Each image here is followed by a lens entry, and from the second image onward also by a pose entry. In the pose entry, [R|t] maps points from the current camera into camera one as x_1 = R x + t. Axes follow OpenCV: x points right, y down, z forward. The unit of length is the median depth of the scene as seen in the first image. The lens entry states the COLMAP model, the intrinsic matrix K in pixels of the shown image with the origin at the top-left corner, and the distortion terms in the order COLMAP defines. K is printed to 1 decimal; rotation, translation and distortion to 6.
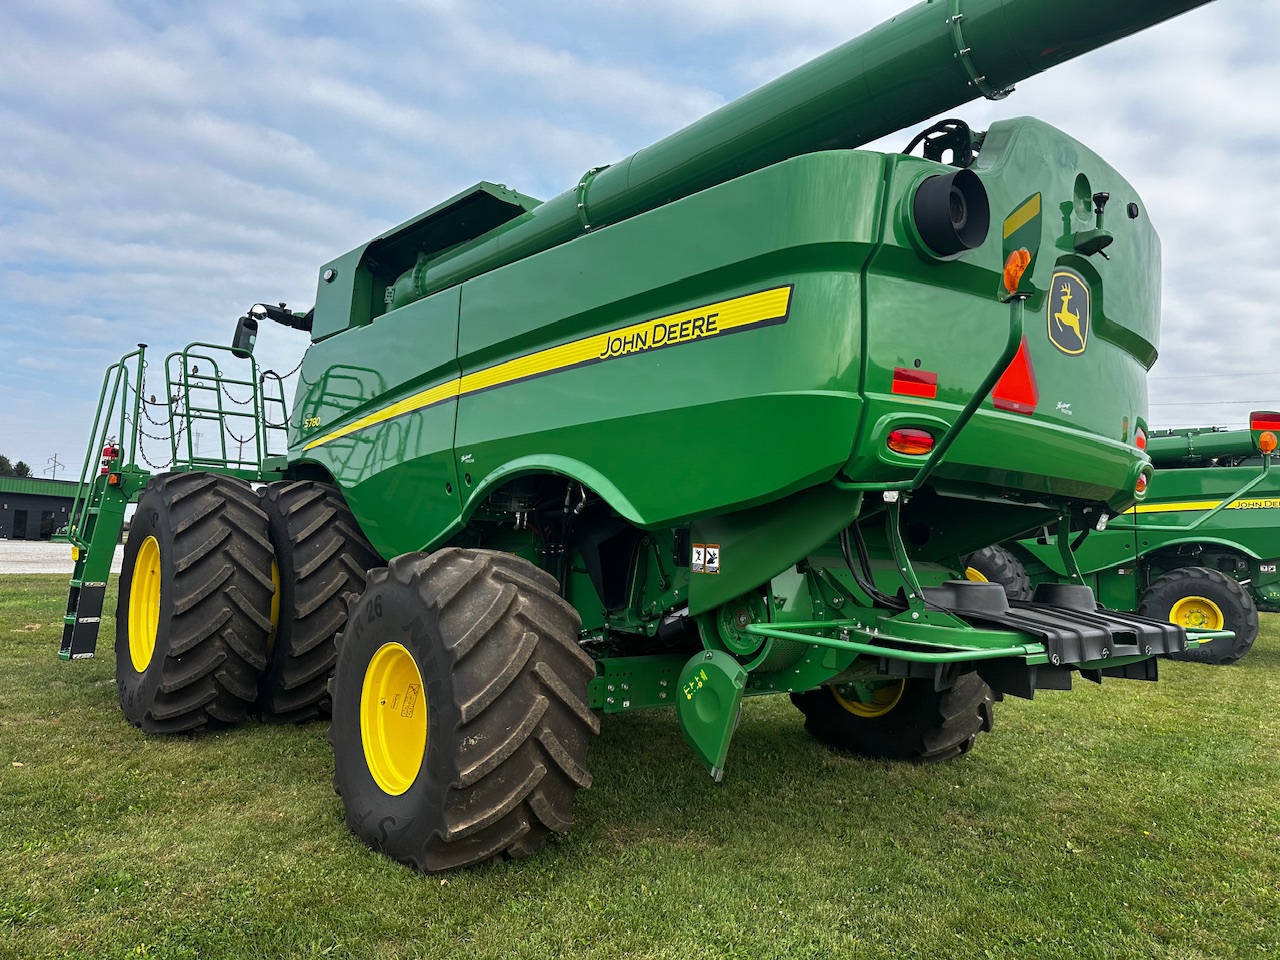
lens RADIAL K [[891.4, 0, 661.5], [0, 891.4, 483.1], [0, 0, 1]] dist [0.056716, -0.069717]
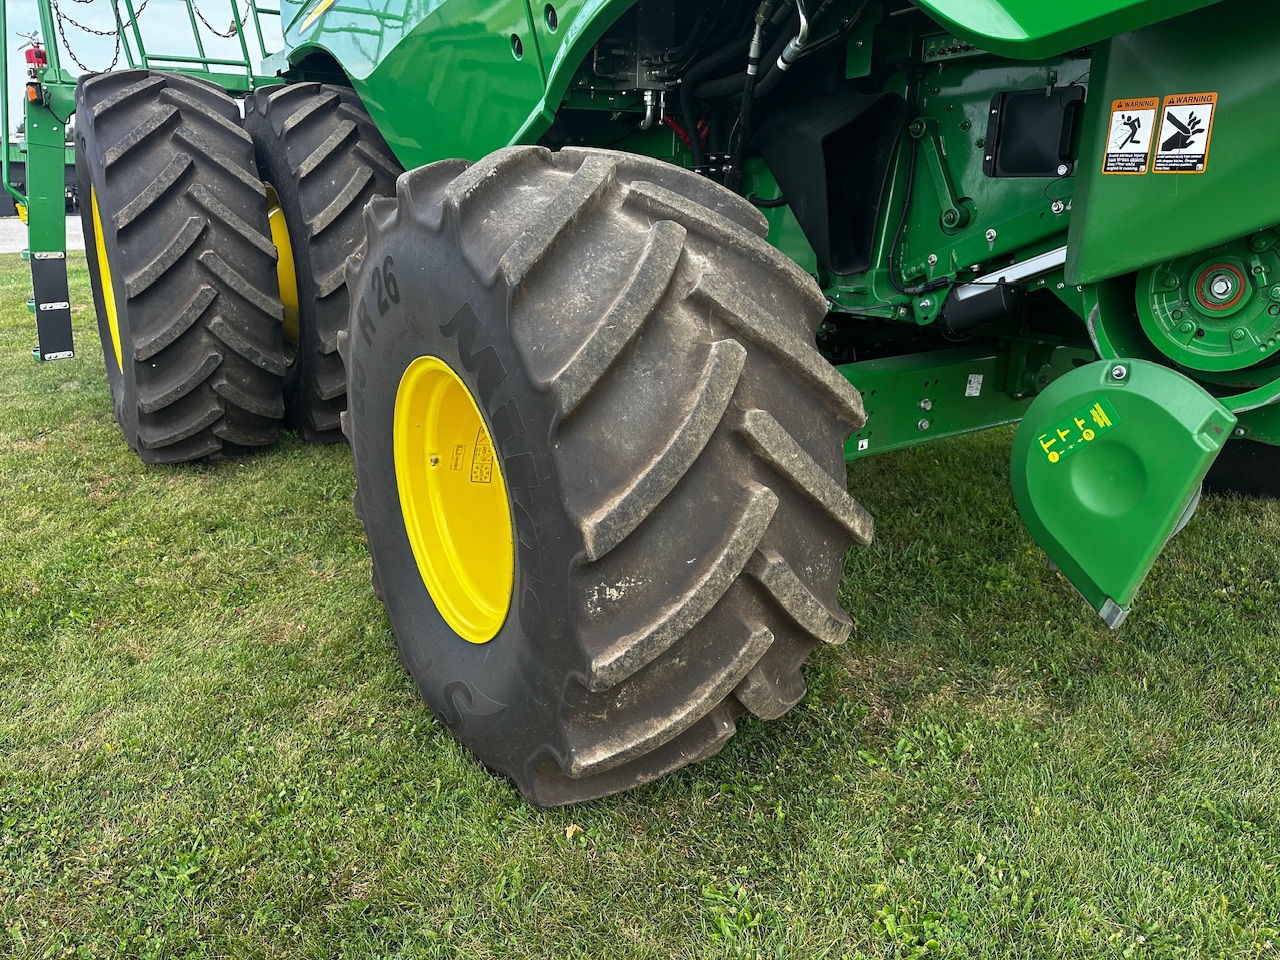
lens RADIAL K [[886.3, 0, 648.3], [0, 886.3, 469.3], [0, 0, 1]] dist [0.082147, -0.092170]
pose [[0.992249, -0.003351, -0.124217, -0.115752], [0.047058, 0.935316, 0.350670, 0.067292], [0.115007, -0.353798, 0.928224, 0.515891]]
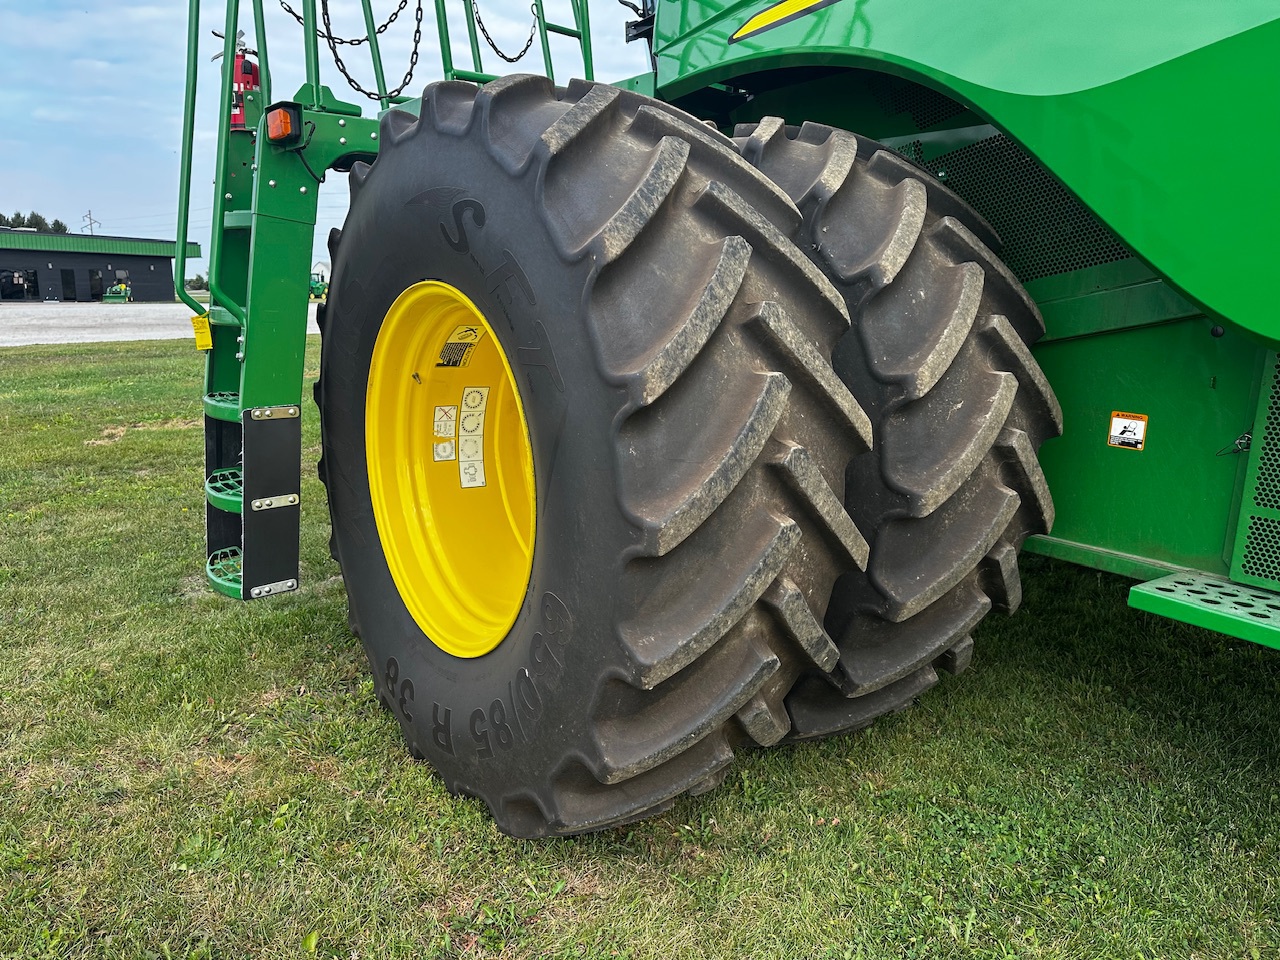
lens RADIAL K [[891.4, 0, 643.9], [0, 891.4, 477.7], [0, 0, 1]] dist [0.056716, -0.069717]
pose [[0.997693, -0.017198, -0.065676, -0.673680], [0.034456, 0.961804, 0.271562, 0.060021], [0.058497, -0.273199, 0.960177, 0.952765]]
